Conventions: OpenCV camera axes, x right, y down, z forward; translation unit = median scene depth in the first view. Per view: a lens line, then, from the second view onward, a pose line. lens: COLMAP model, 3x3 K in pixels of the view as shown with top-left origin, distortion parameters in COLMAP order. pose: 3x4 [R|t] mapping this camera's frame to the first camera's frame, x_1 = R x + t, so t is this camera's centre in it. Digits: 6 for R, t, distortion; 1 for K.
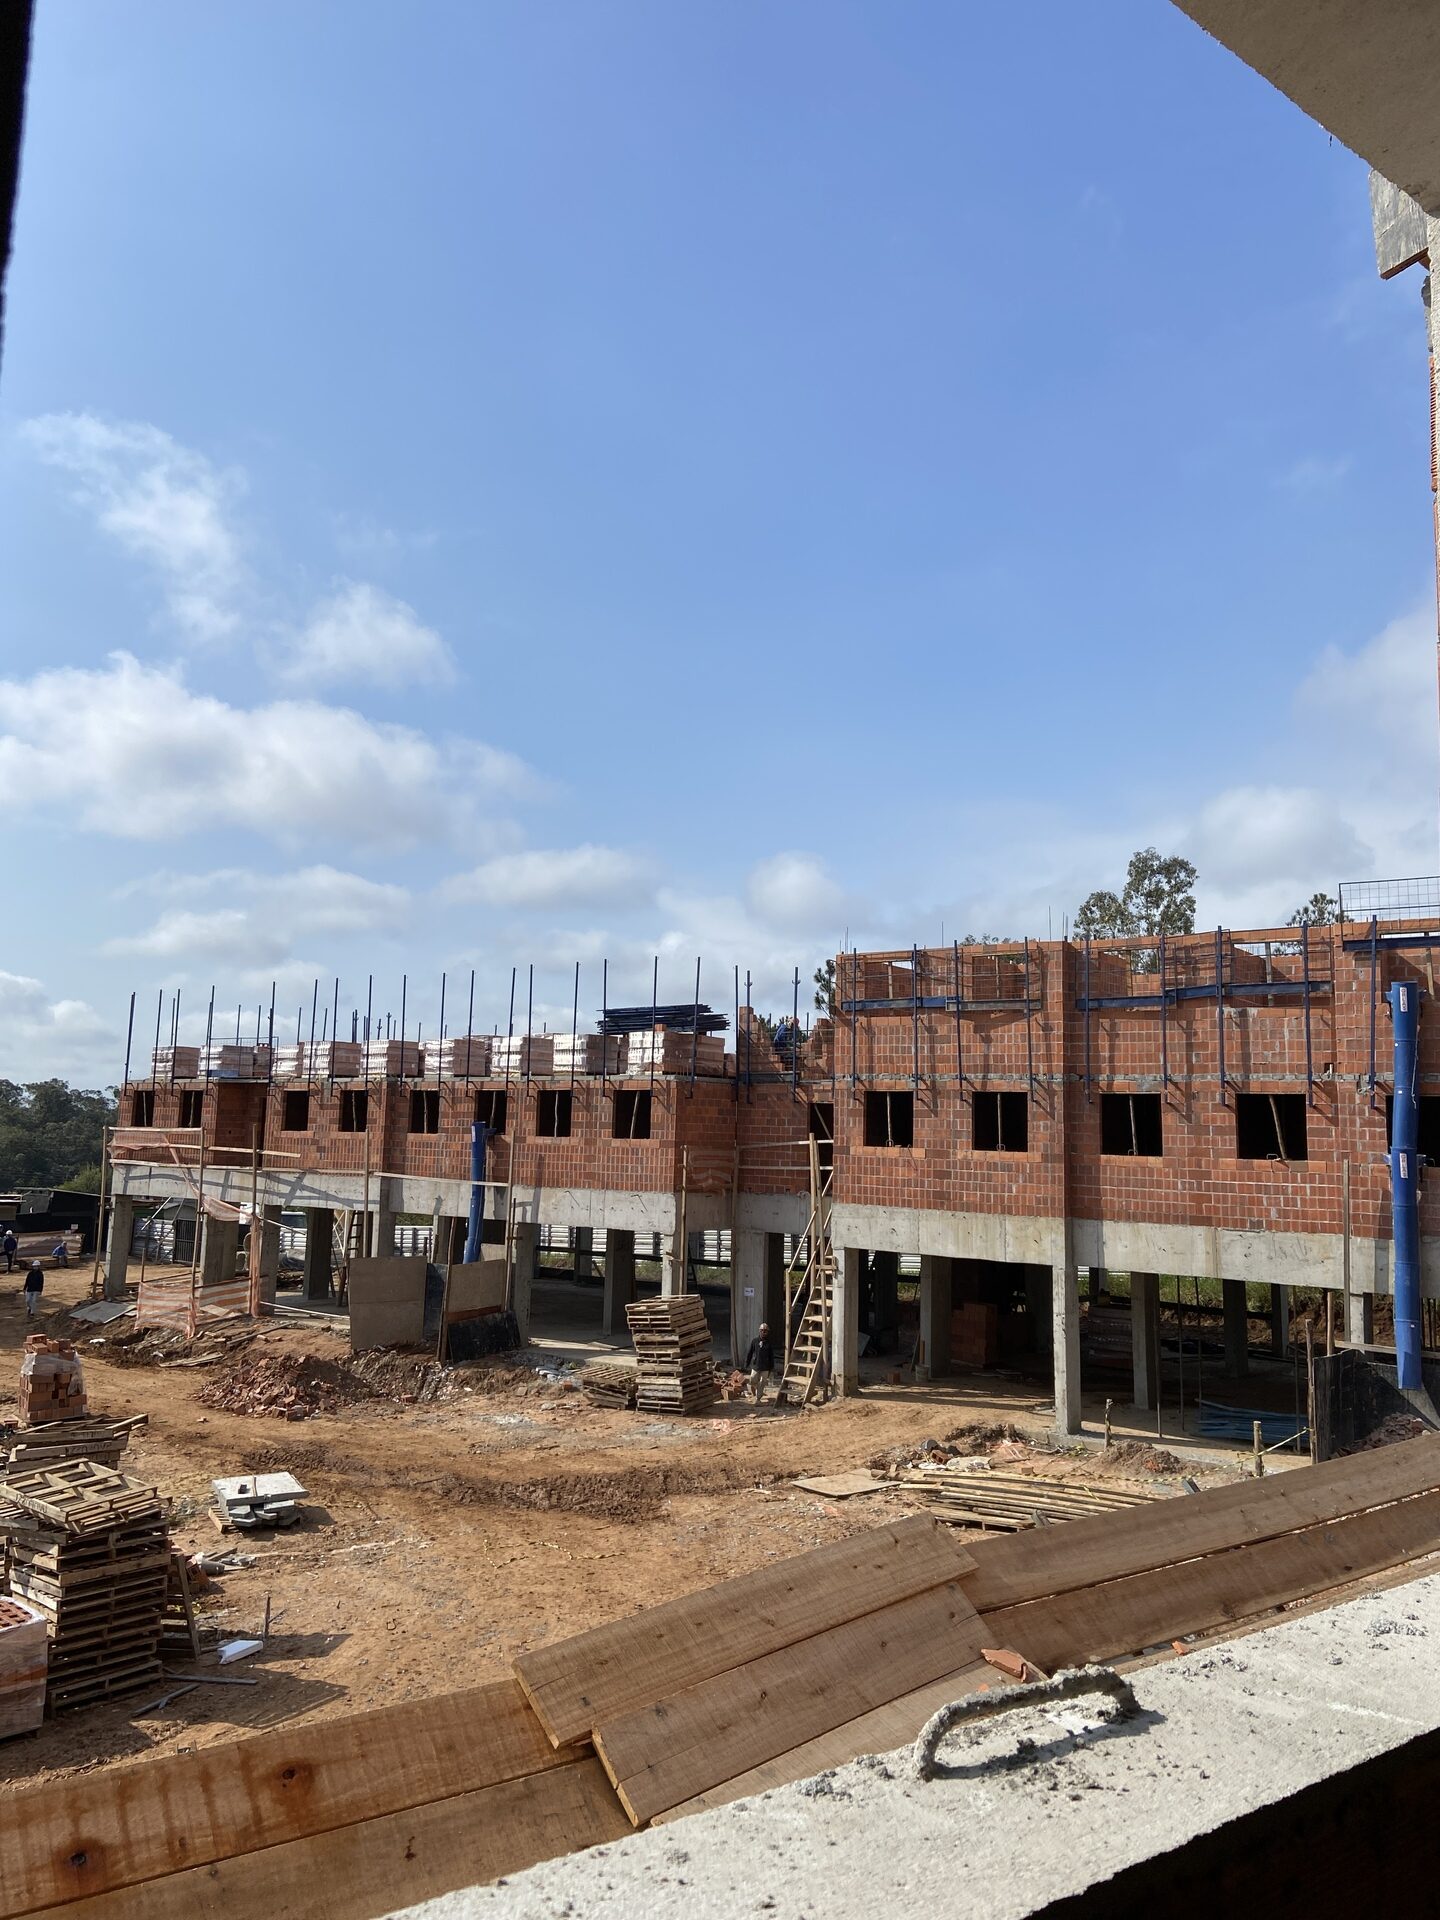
lens RADIAL K [[1447.5, 0, 719.9], [0, 1447.5, 948.4], [0, 0, 1]] dist [0.103315, -0.082438]
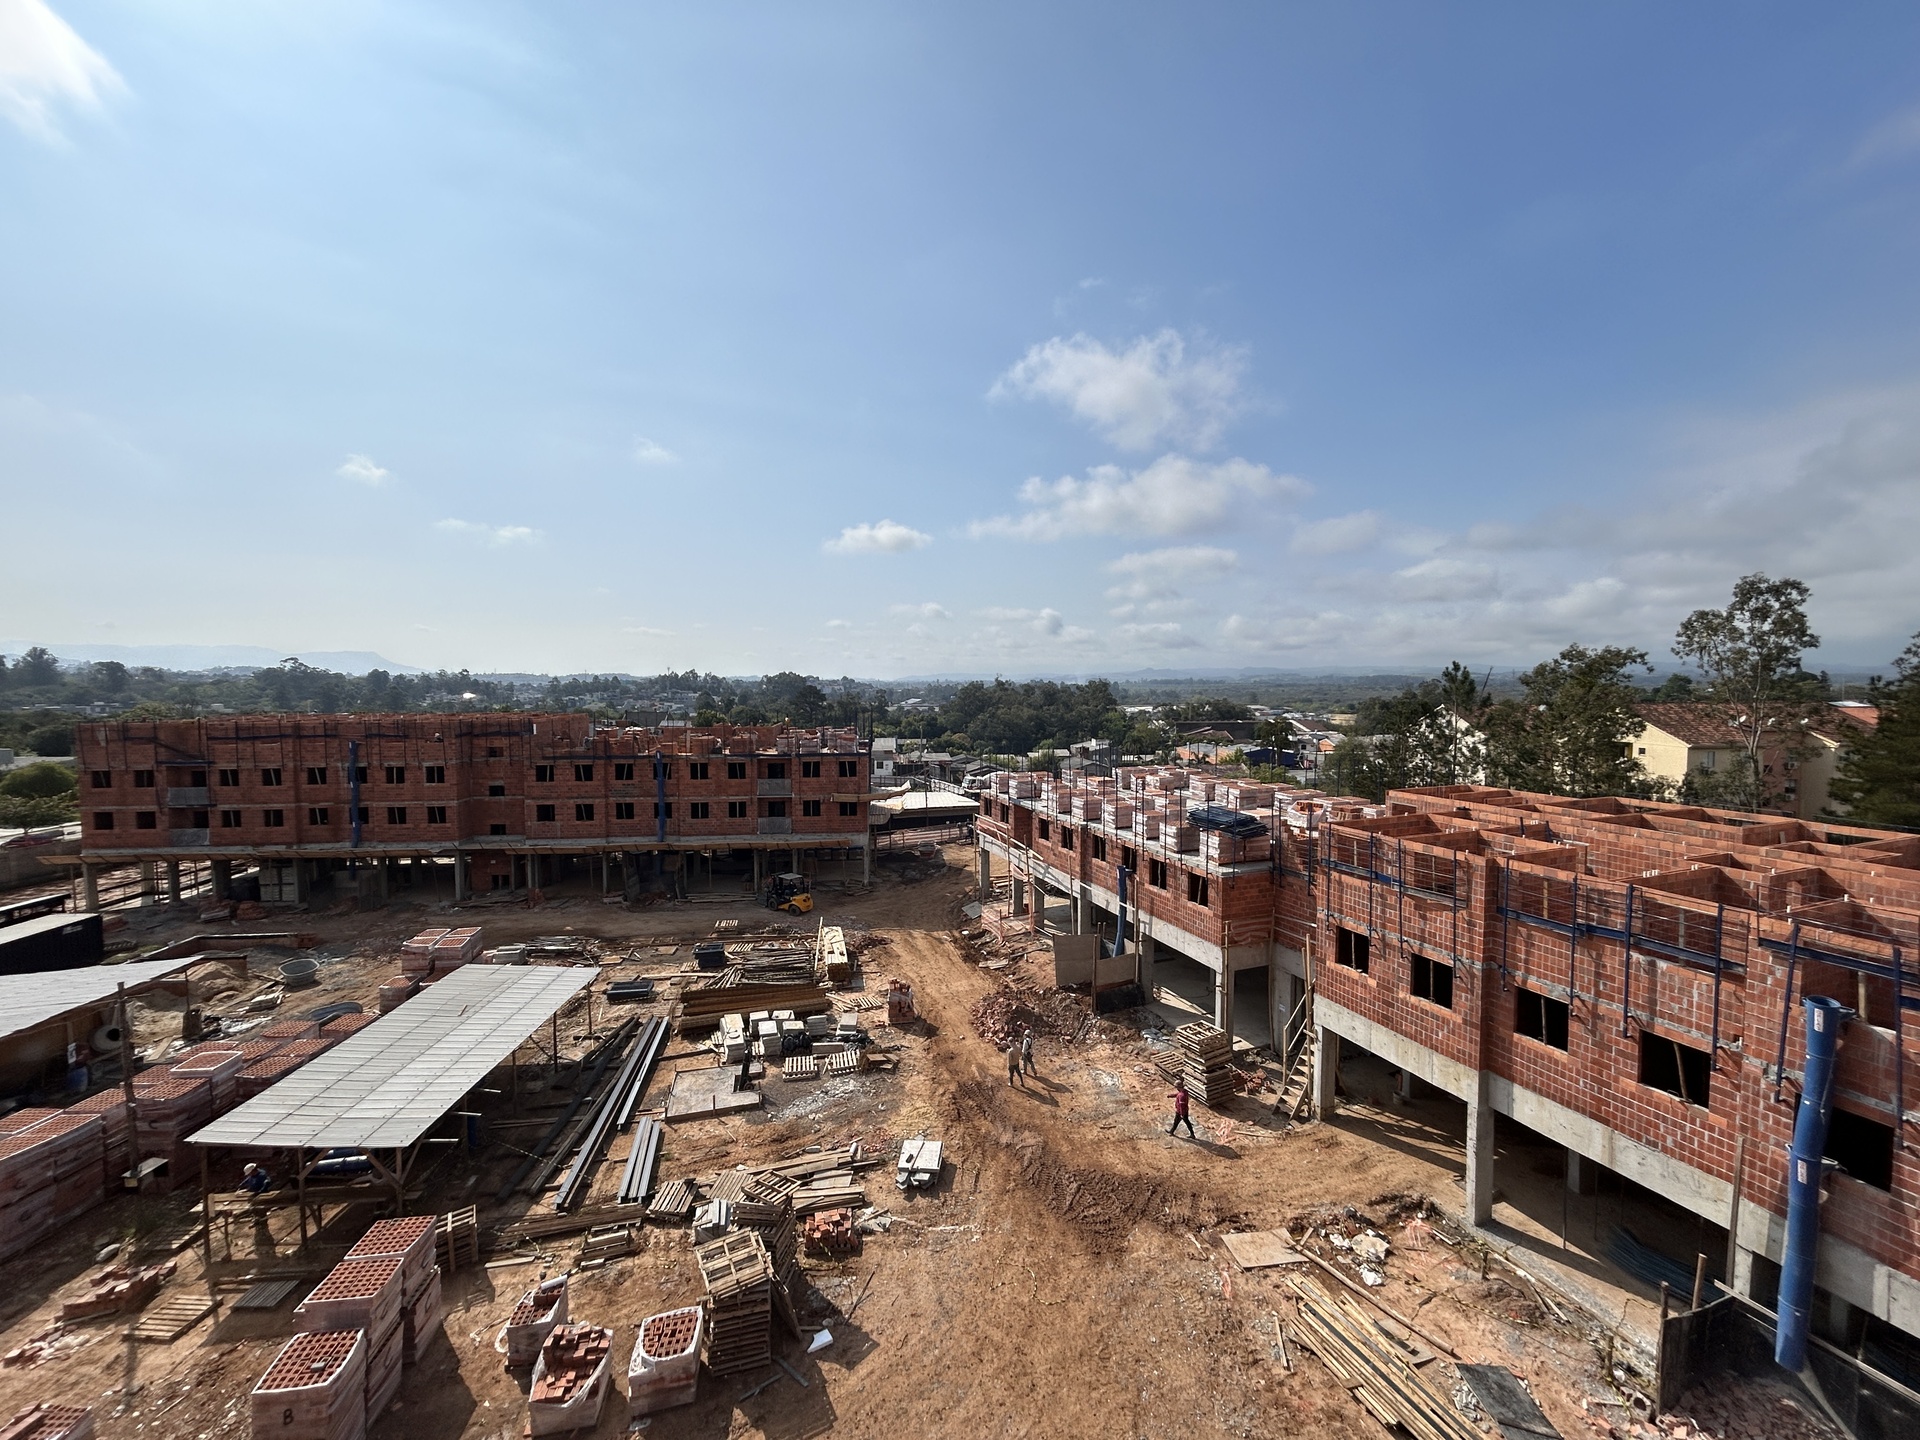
lens RADIAL K [[780.5, 0, 955.2], [0, 780.5, 713.2], [0, 0, 1]] dist [-0.000043, -0.000001]
pose [[0.838691, -0.001692, -0.544605, 0.204132], [0.094469, 0.985288, 0.142421, -0.249429], [0.536352, -0.170895, 0.826512, 0.209763]]
